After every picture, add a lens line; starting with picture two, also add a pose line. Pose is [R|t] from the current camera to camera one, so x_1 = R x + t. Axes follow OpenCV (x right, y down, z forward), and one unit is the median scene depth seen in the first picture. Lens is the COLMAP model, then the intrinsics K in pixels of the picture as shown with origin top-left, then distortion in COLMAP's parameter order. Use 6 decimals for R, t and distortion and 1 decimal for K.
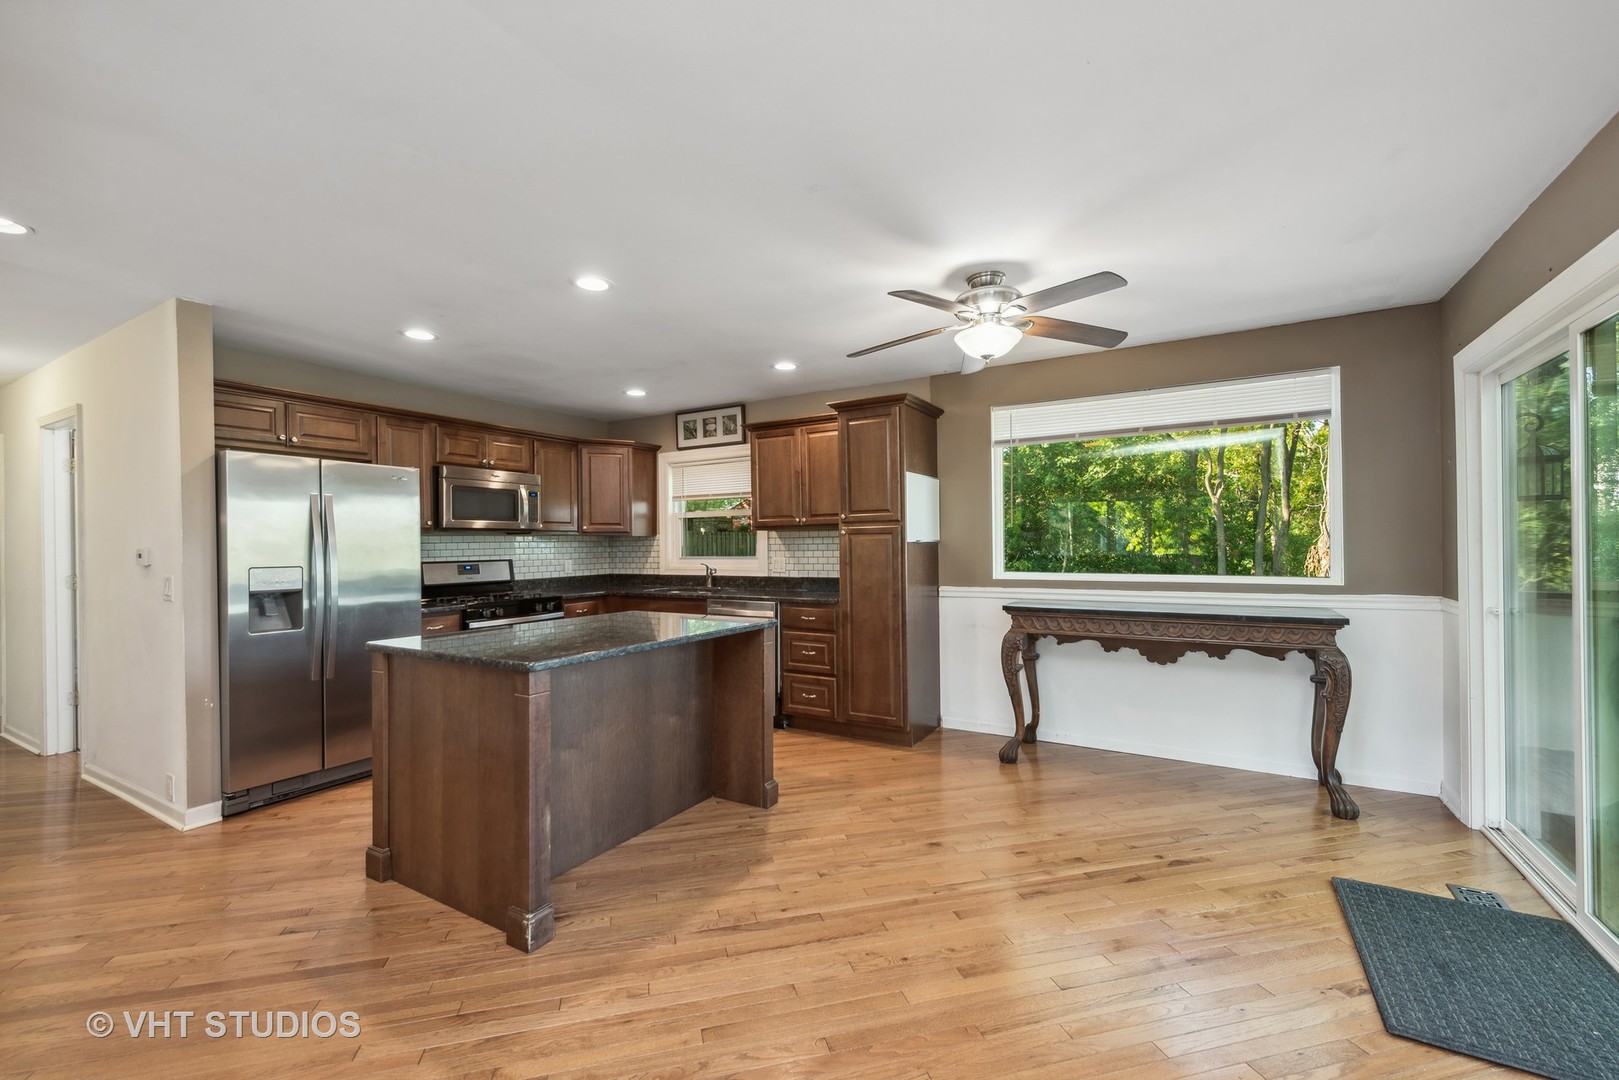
lens RADIAL K [[657.6, 0, 805.3], [0, 657.6, 527.1], [0, 0, 1]] dist [0.016370, -0.004354]
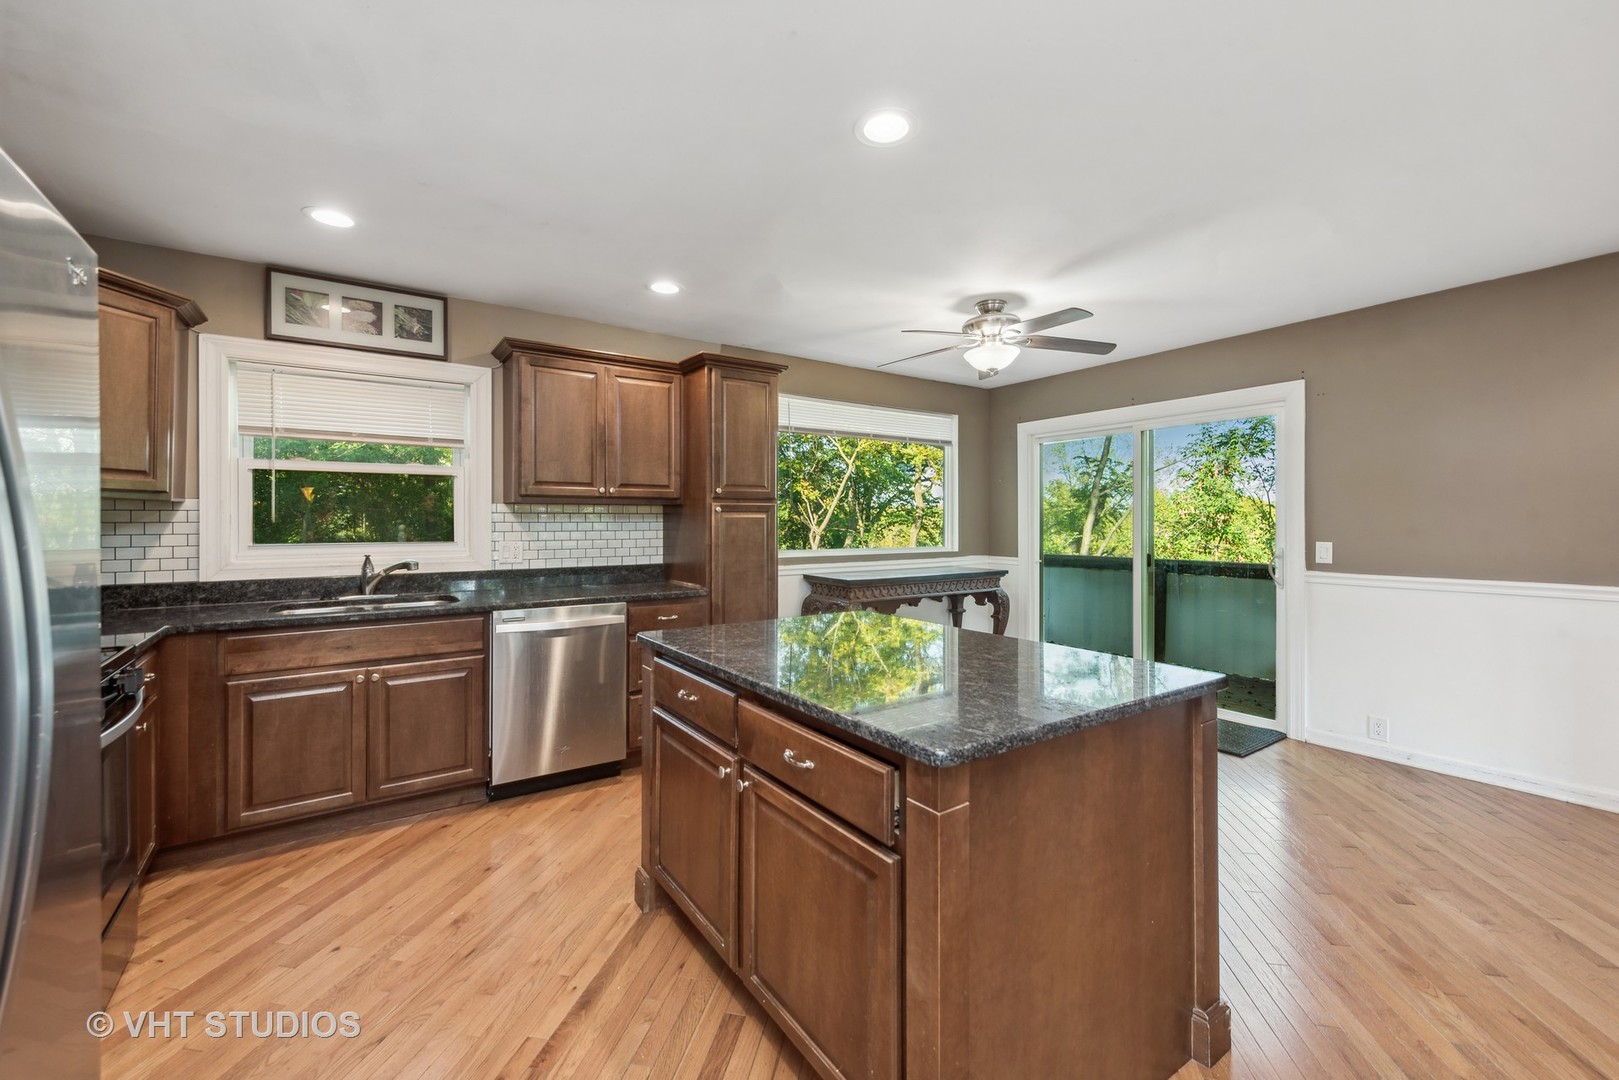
lens RADIAL K [[657.6, 0, 805.3], [0, 657.6, 527.1], [0, 0, 1]] dist [0.016370, -0.004354]
pose [[0.426045, 0.000827, 0.904702, -0.649793], [-0.029720, 0.999473, 0.013083, 0.016222], [-0.904214, -0.032461, 0.425845, 0.524381]]
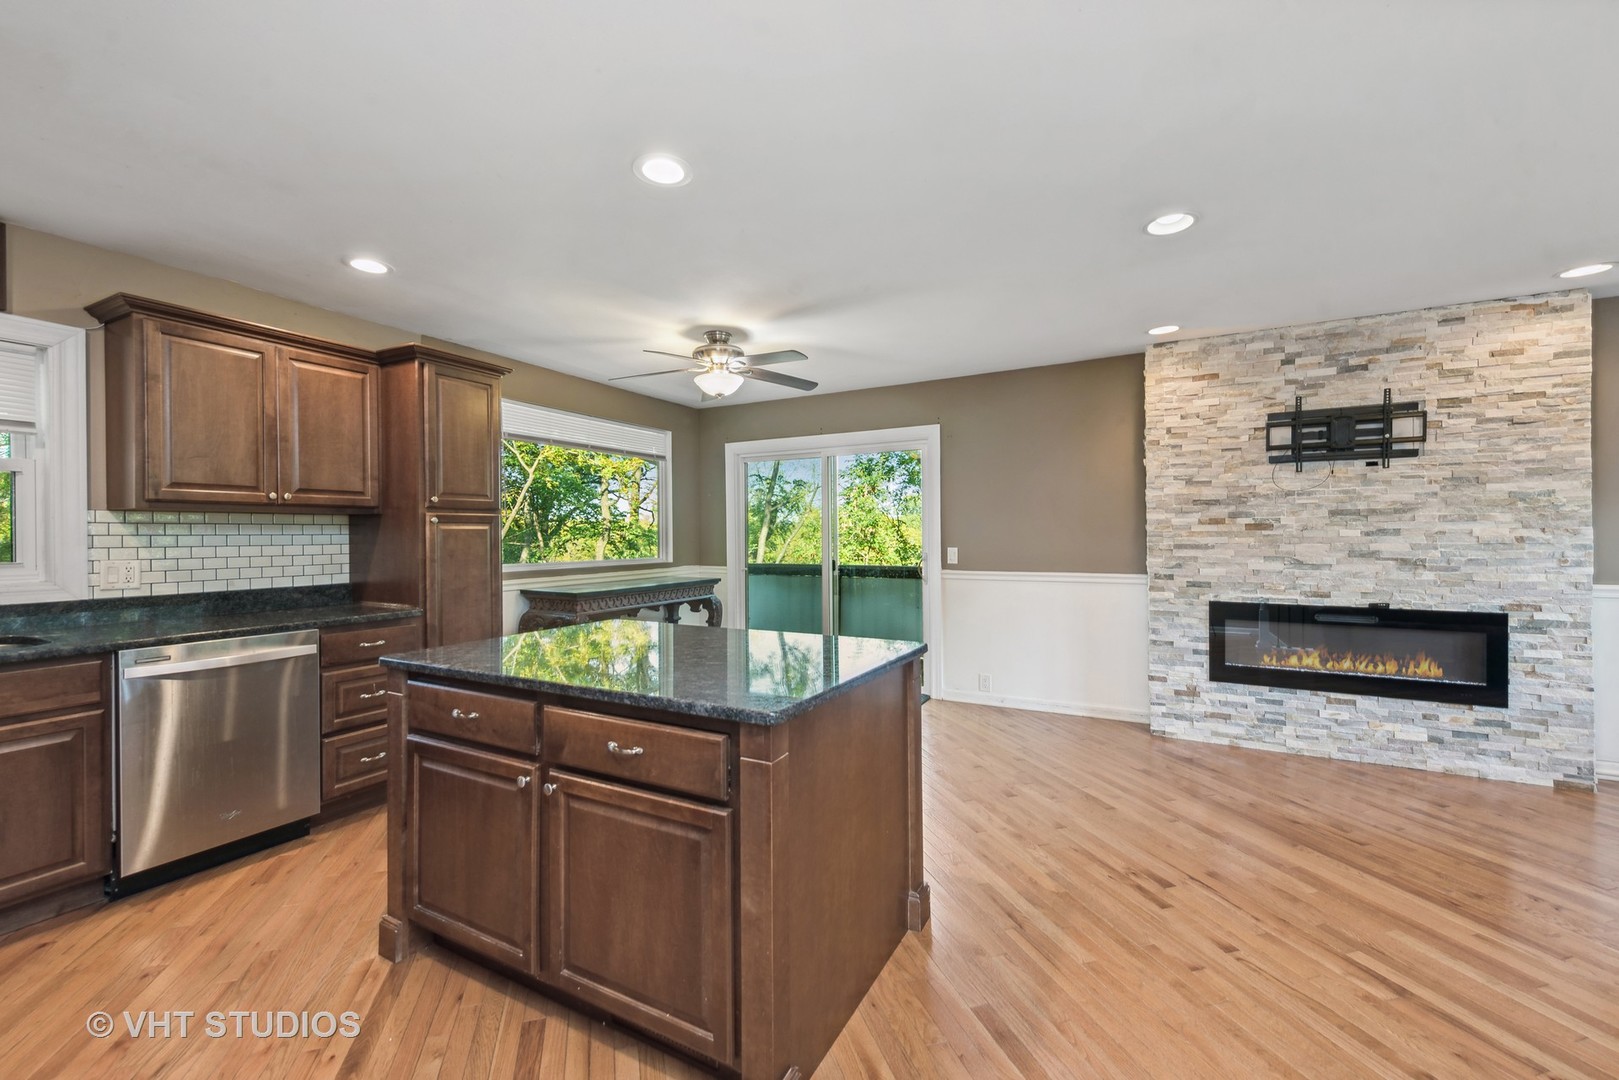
lens RADIAL K [[654.1, 0, 809.5], [0, 654.1, 540.0], [0, 0, 1]] dist [0.016592, -0.004366]
pose [[-0.037065, -0.000453, 0.999313, -0.706284], [-0.024512, 0.999699, -0.000456, 0.020215], [-0.999012, -0.024512, -0.037065, 0.572287]]
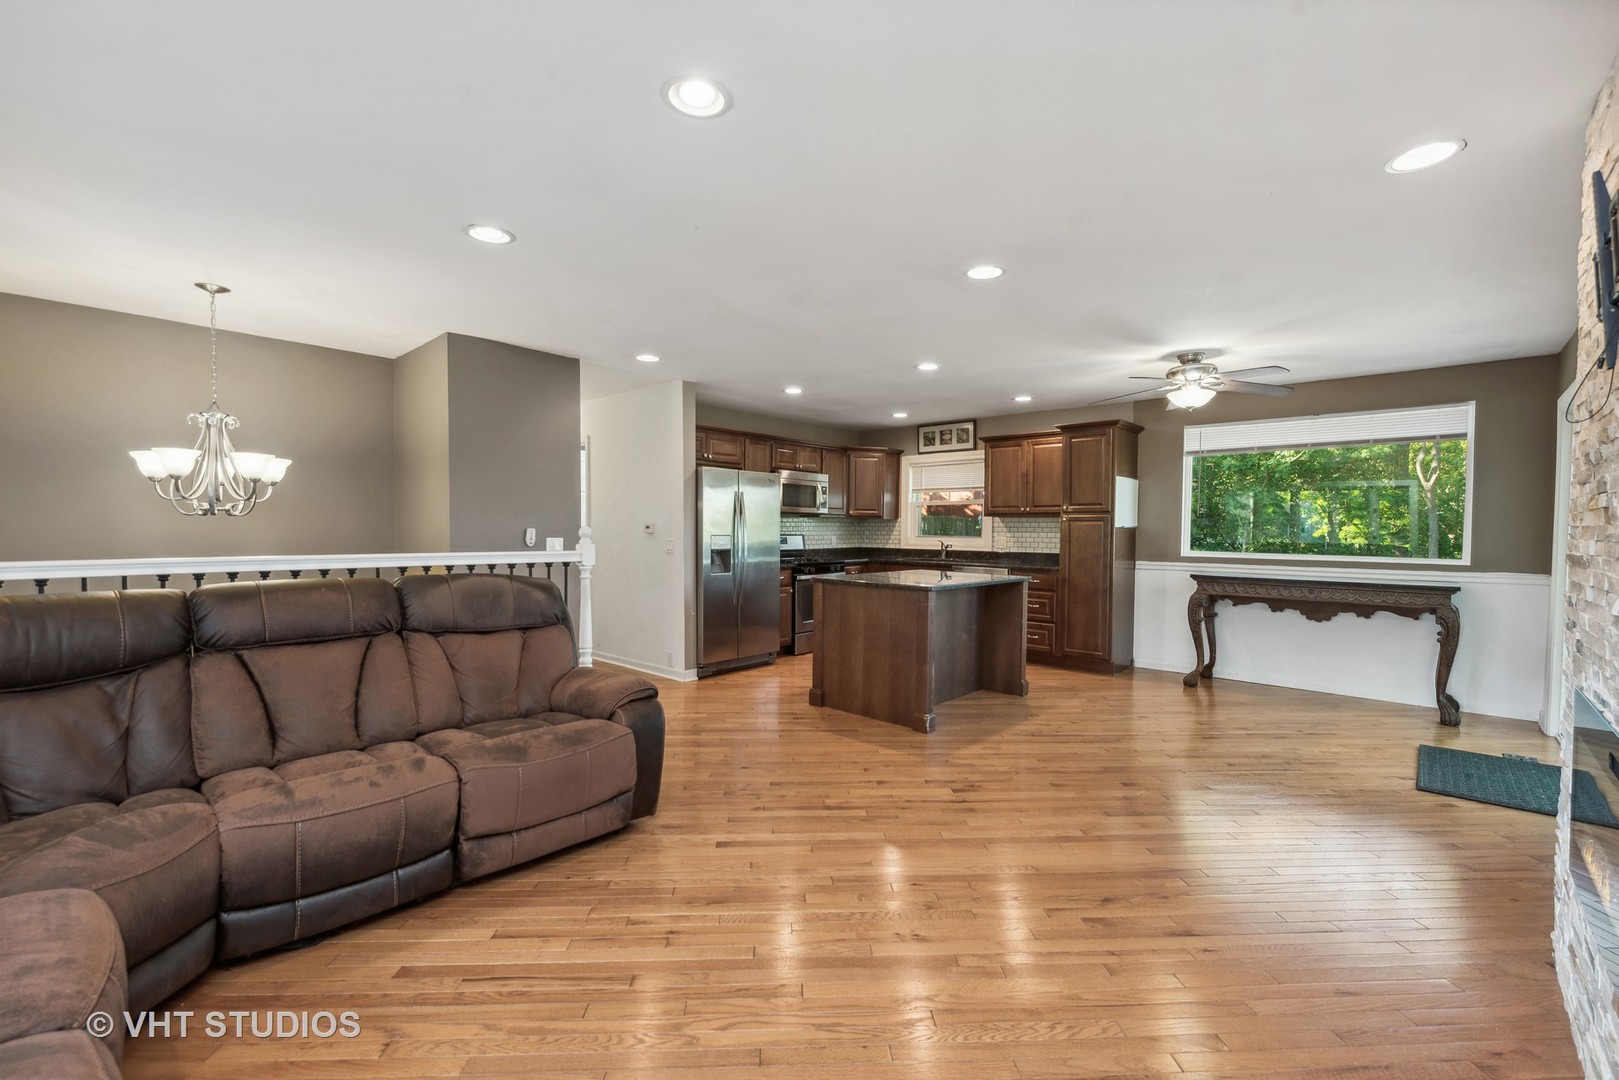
lens RADIAL K [[674.6, 0, 804.7], [0, 674.6, 537.3], [0, 0, 1]] dist [0.002640, -0.000339]
pose [[0.979435, 0.020309, -0.200735, -0.191062], [-0.011729, 0.998970, 0.043844, -0.009938], [0.201418, -0.040588, 0.978664, -0.496741]]
